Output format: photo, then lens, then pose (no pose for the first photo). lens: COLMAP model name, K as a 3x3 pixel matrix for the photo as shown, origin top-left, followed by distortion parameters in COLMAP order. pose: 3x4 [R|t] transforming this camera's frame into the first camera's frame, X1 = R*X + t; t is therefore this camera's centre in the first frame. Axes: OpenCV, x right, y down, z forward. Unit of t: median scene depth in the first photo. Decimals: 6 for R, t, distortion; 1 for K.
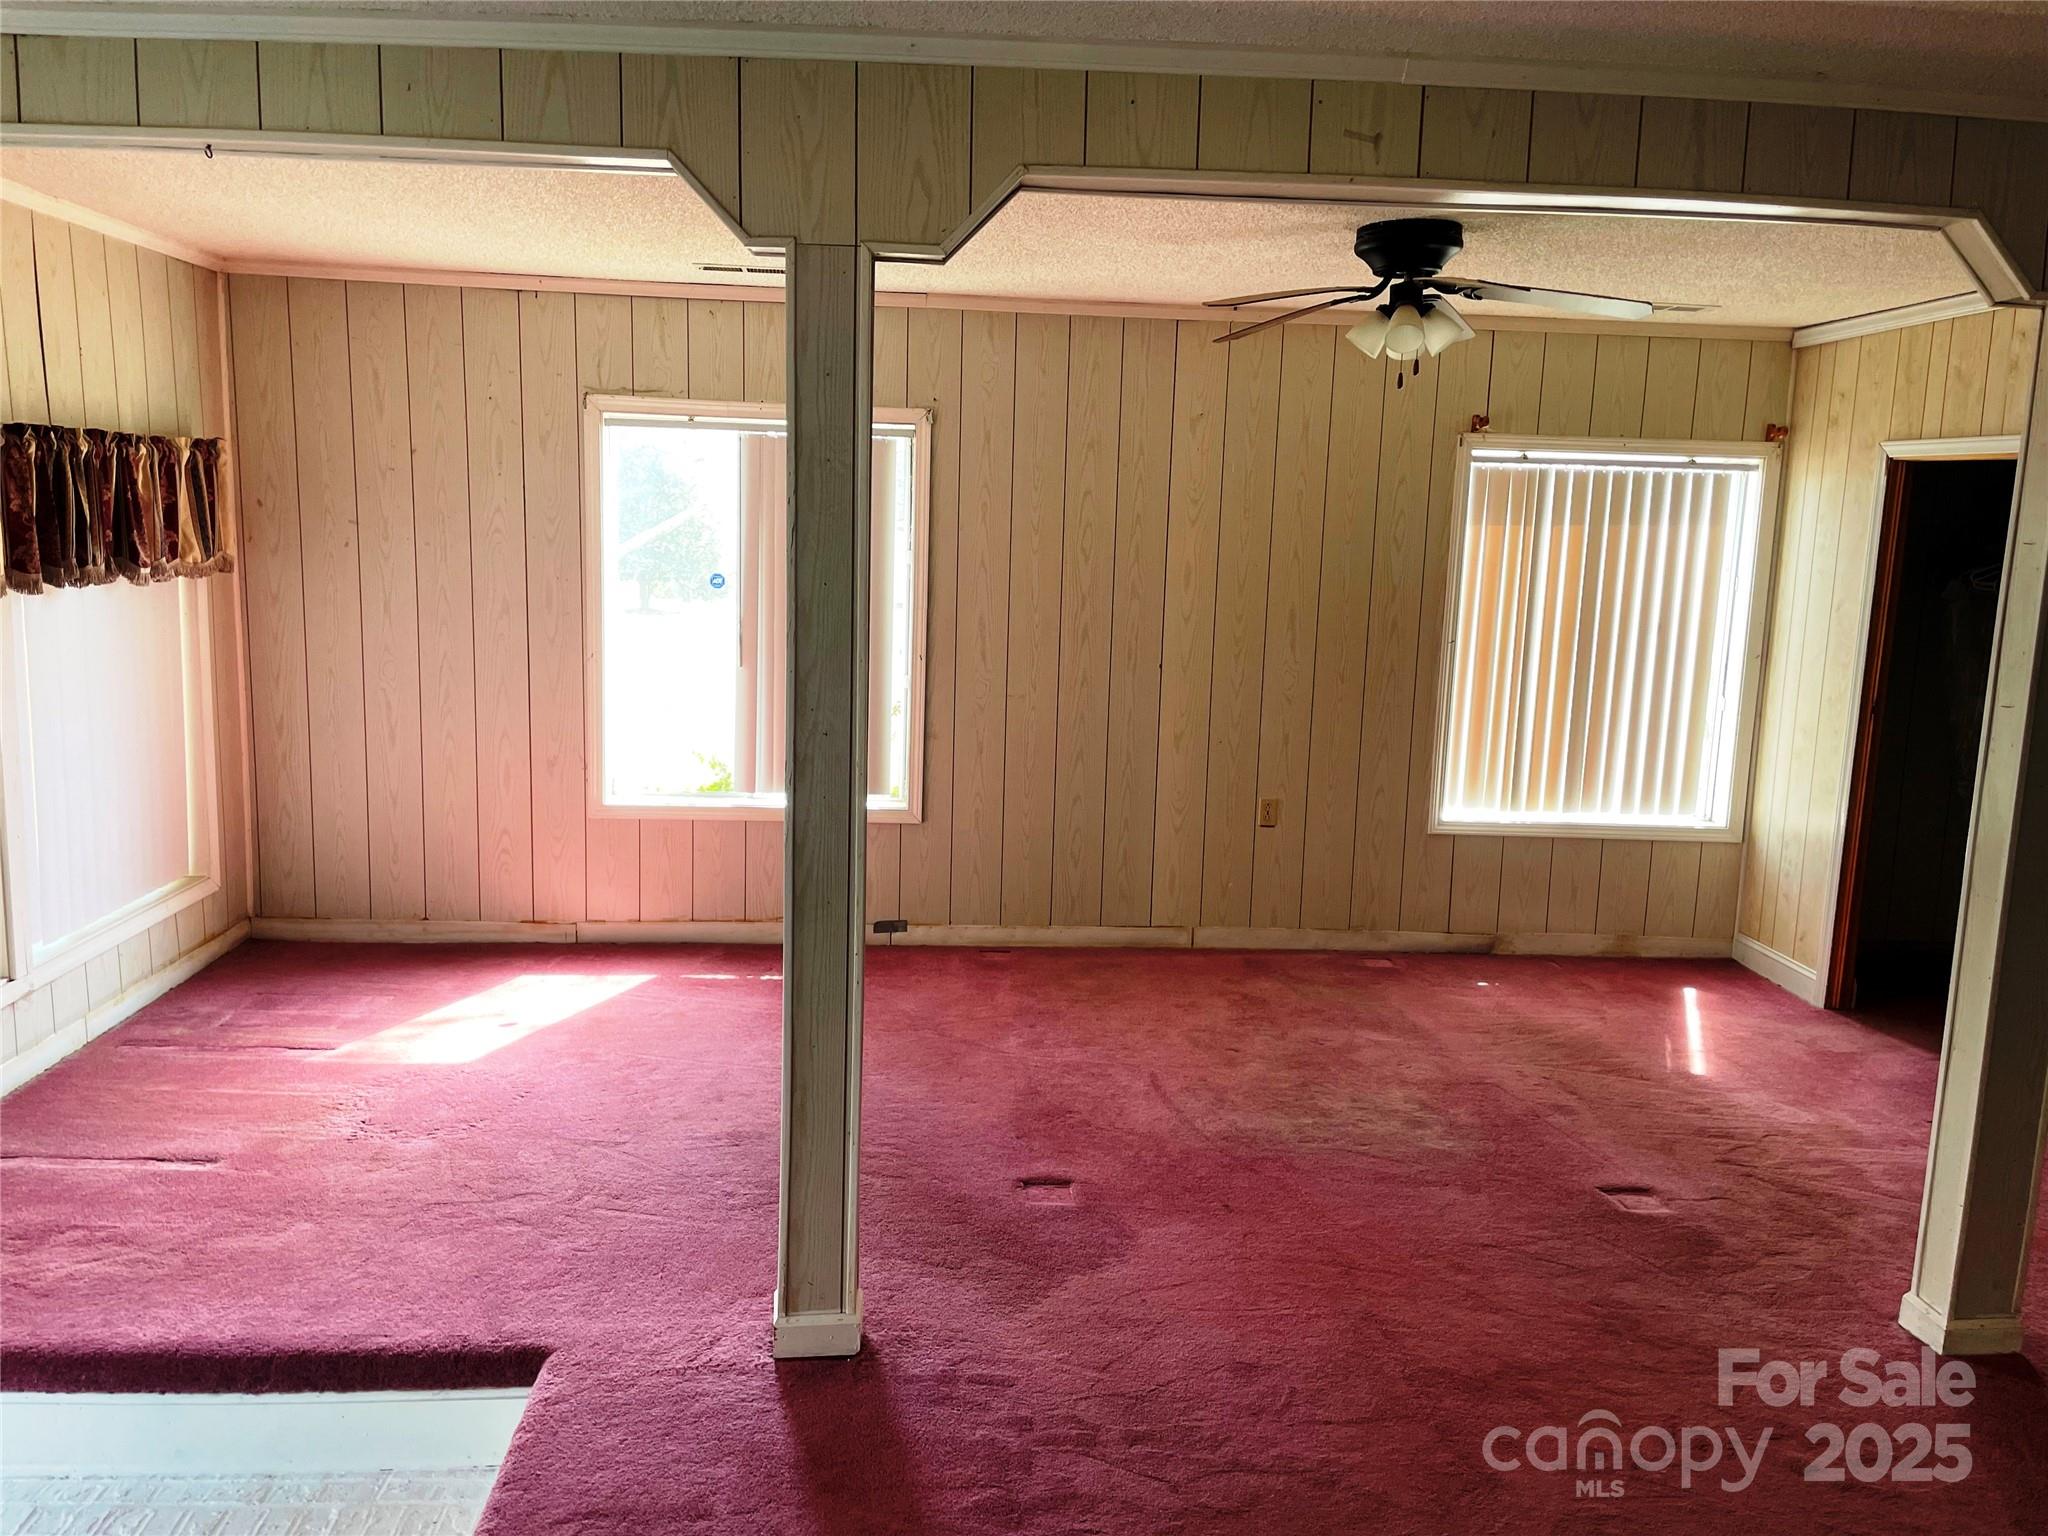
lens RADIAL K [[1557.2, 0, 1005.3], [0, 1557.2, 761.3], [0, 0, 1]] dist [0.075447, -0.105999]
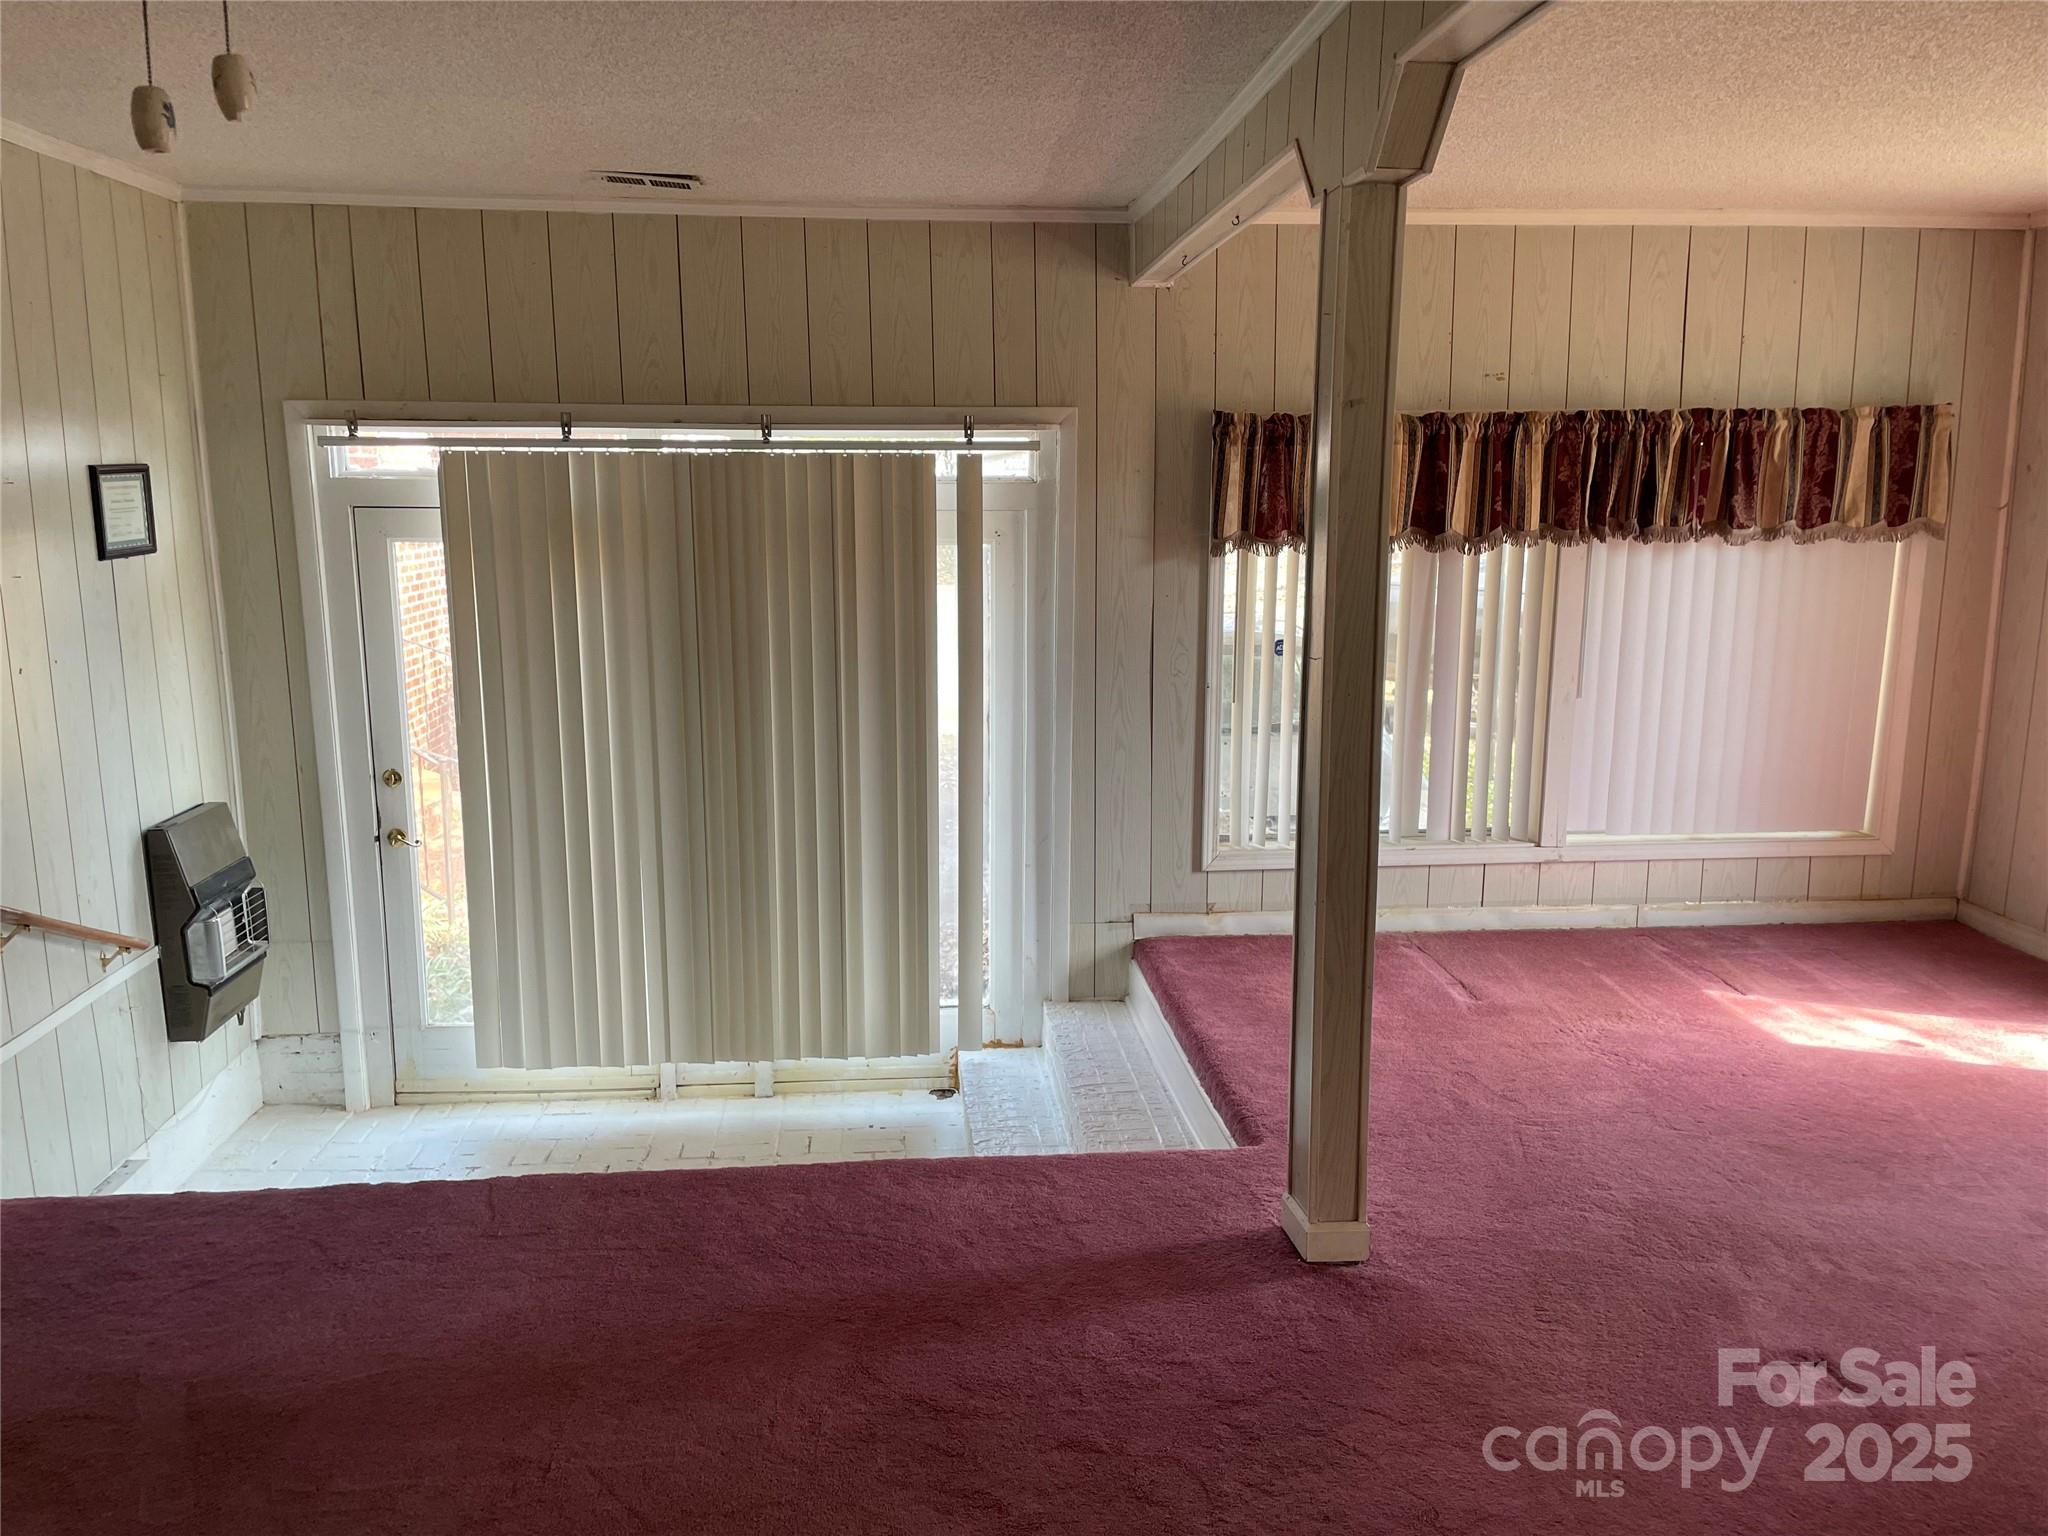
lens RADIAL K [[1557.2, 0, 1026.5], [0, 1557.2, 765.5], [0, 0, 1]] dist [0.075447, -0.105999]
pose [[0.027085, 0.145378, -0.989005, 0.107630], [-0.148755, 0.978939, 0.139824, -0.007466], [0.988503, 0.143333, 0.048140, 0.088935]]
